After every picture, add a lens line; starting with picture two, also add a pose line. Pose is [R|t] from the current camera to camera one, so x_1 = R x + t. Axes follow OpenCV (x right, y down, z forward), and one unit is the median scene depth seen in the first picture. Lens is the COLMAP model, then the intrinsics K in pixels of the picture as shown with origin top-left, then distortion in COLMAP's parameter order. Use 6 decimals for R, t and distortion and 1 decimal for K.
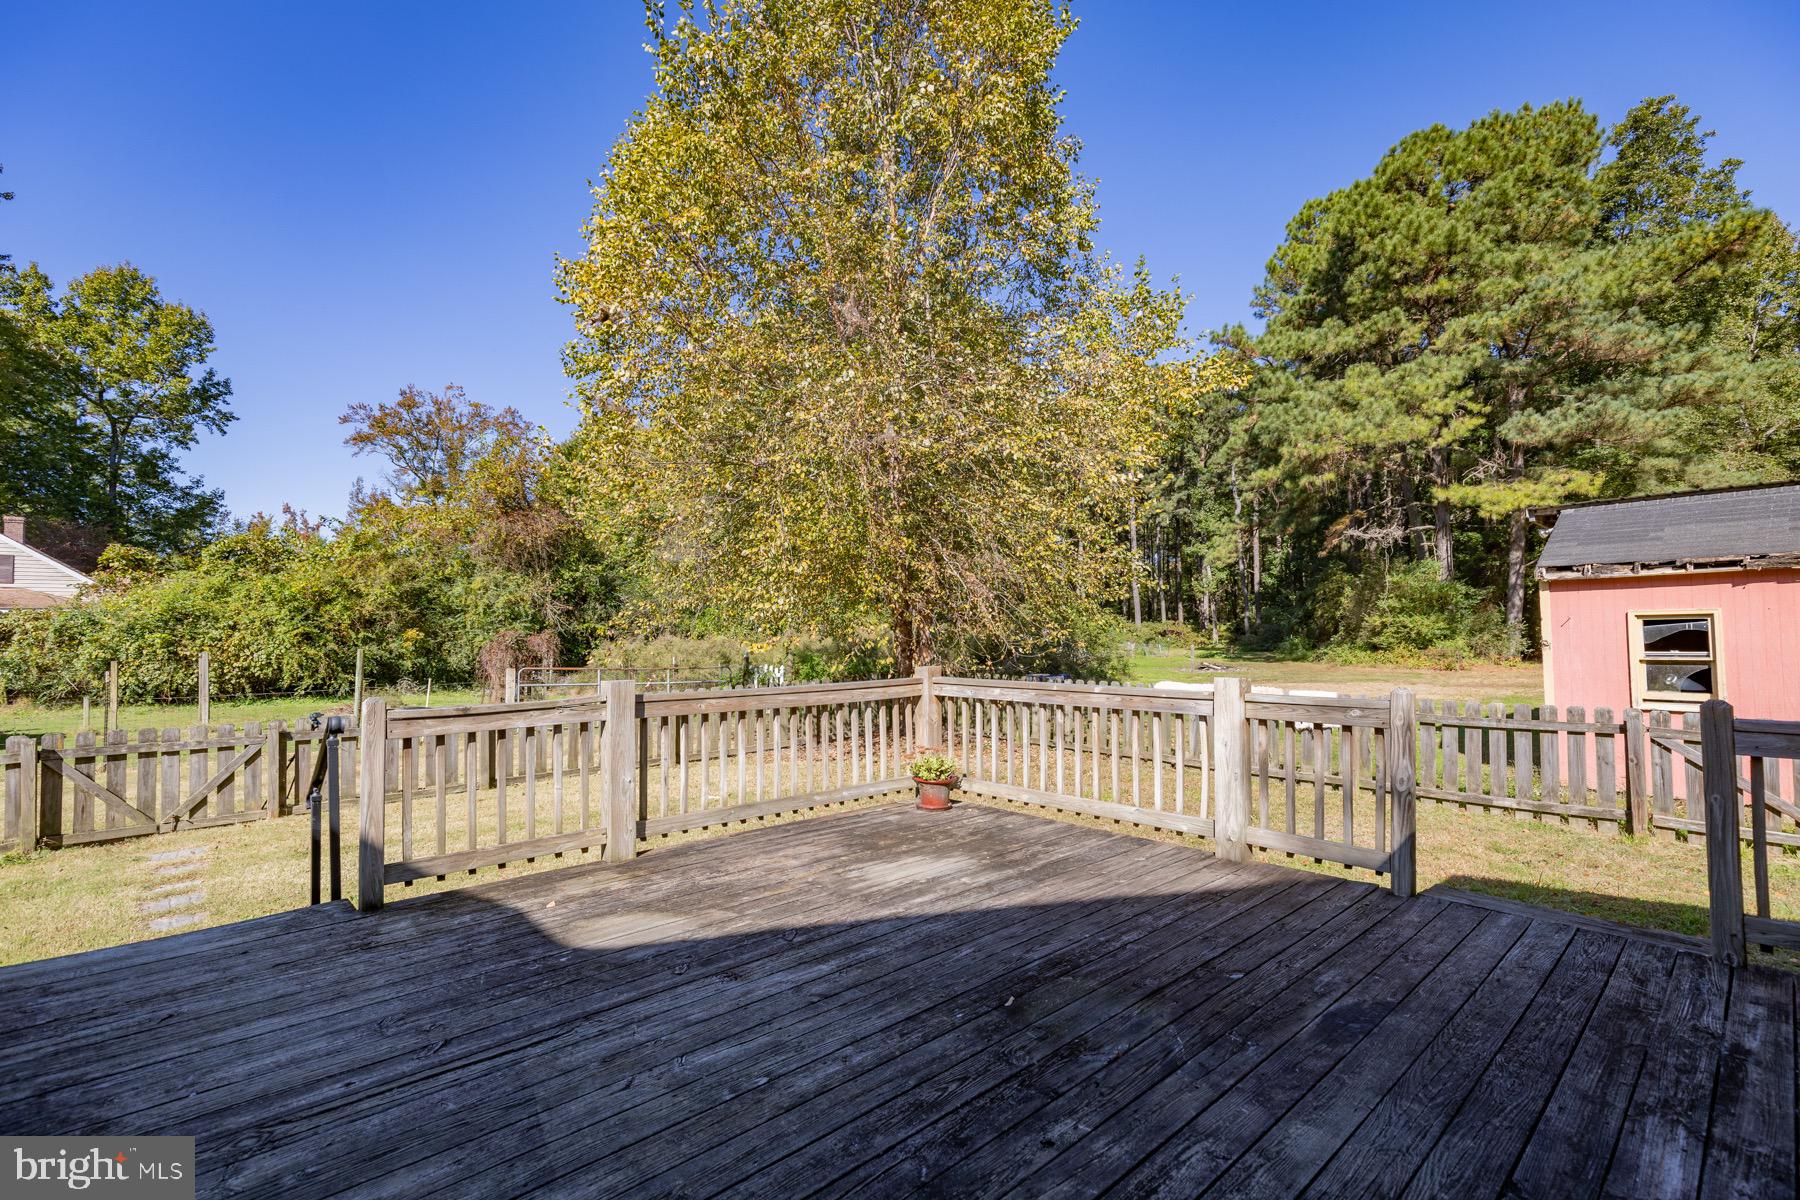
lens RADIAL K [[815.5, 0, 899.3], [0, 815.5, 608.9], [0, 0, 1]] dist [0.007128, -0.001341]
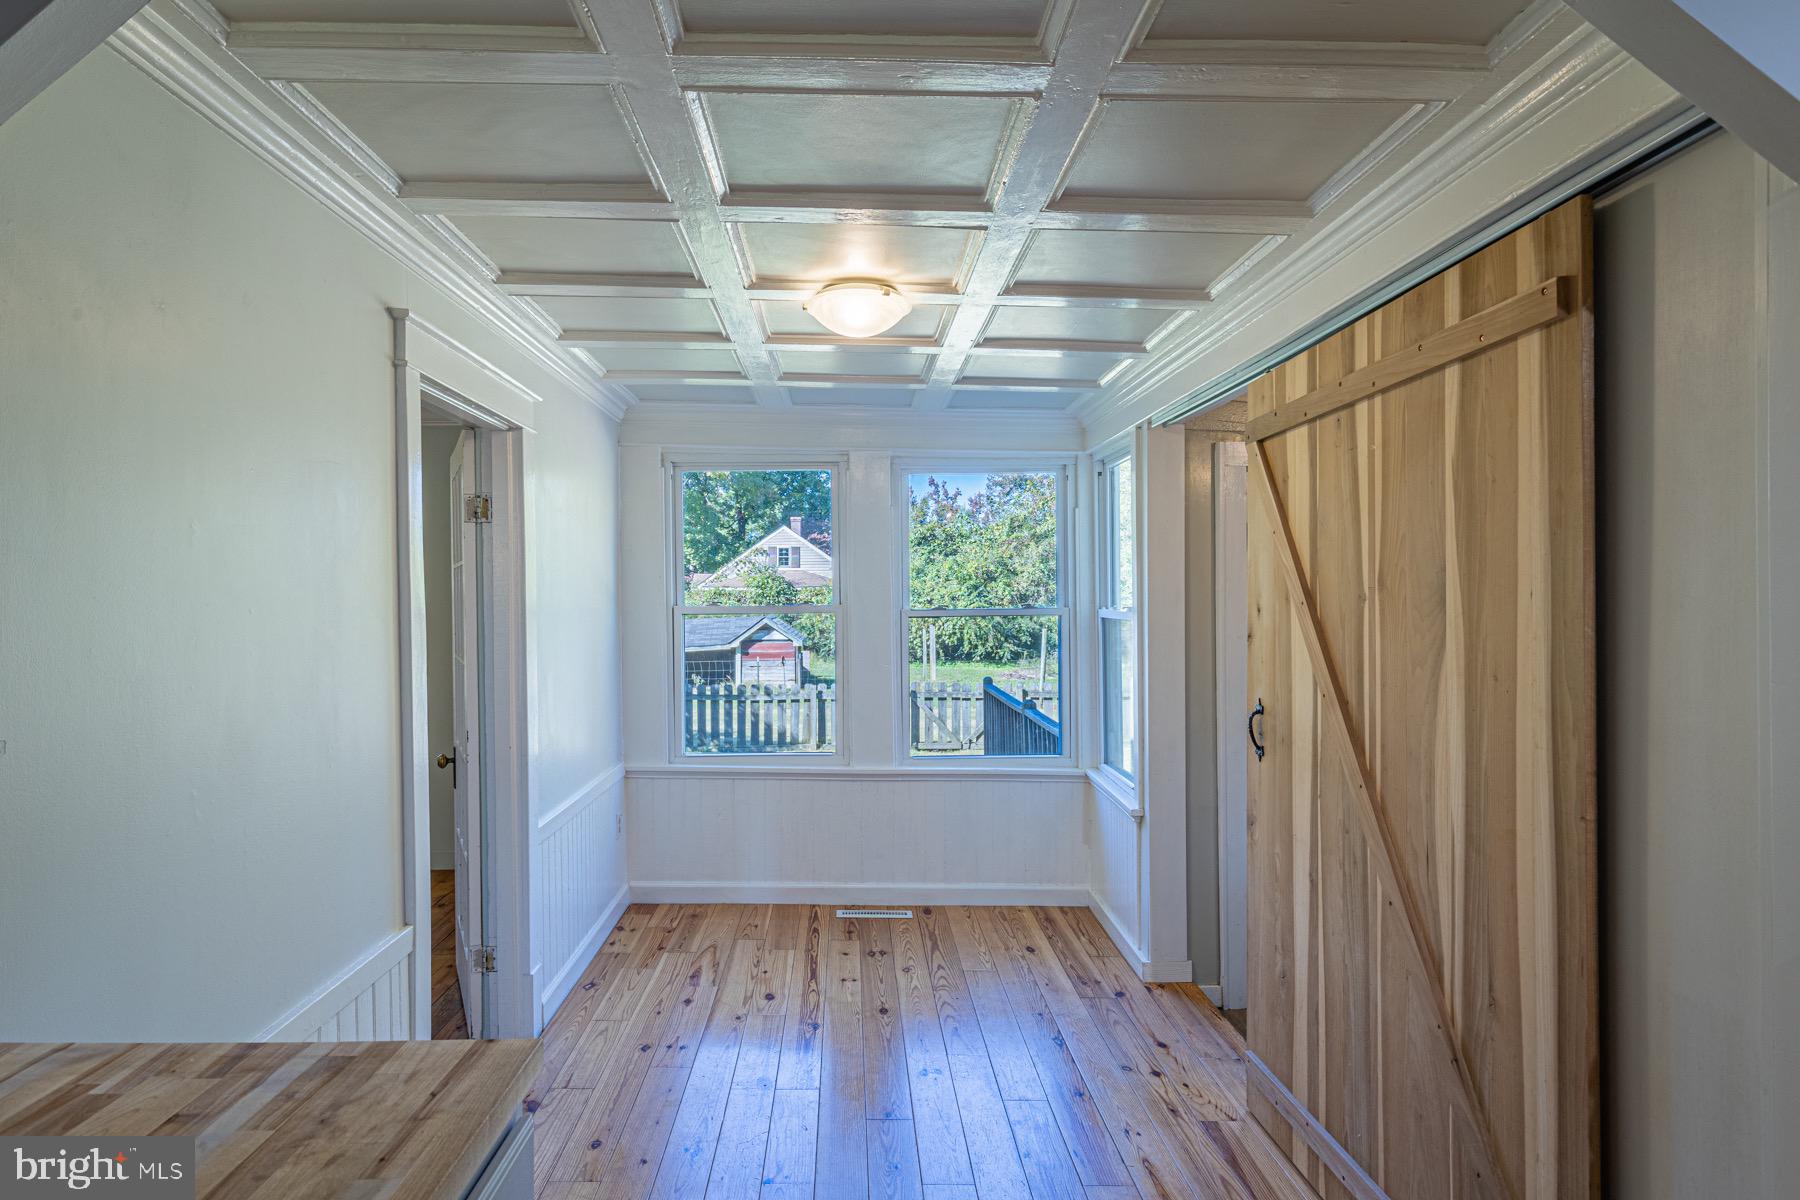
lens RADIAL K [[957.3, 0, 891.2], [0, 957.3, 604.1], [0, 0, 1]] dist [0.002333, -0.001603]
pose [[0.773350, 0.012083, -0.633864, 0.037416], [0.007786, 0.999562, 0.028553, -0.014493], [0.633931, -0.027017, 0.772917, -0.124932]]
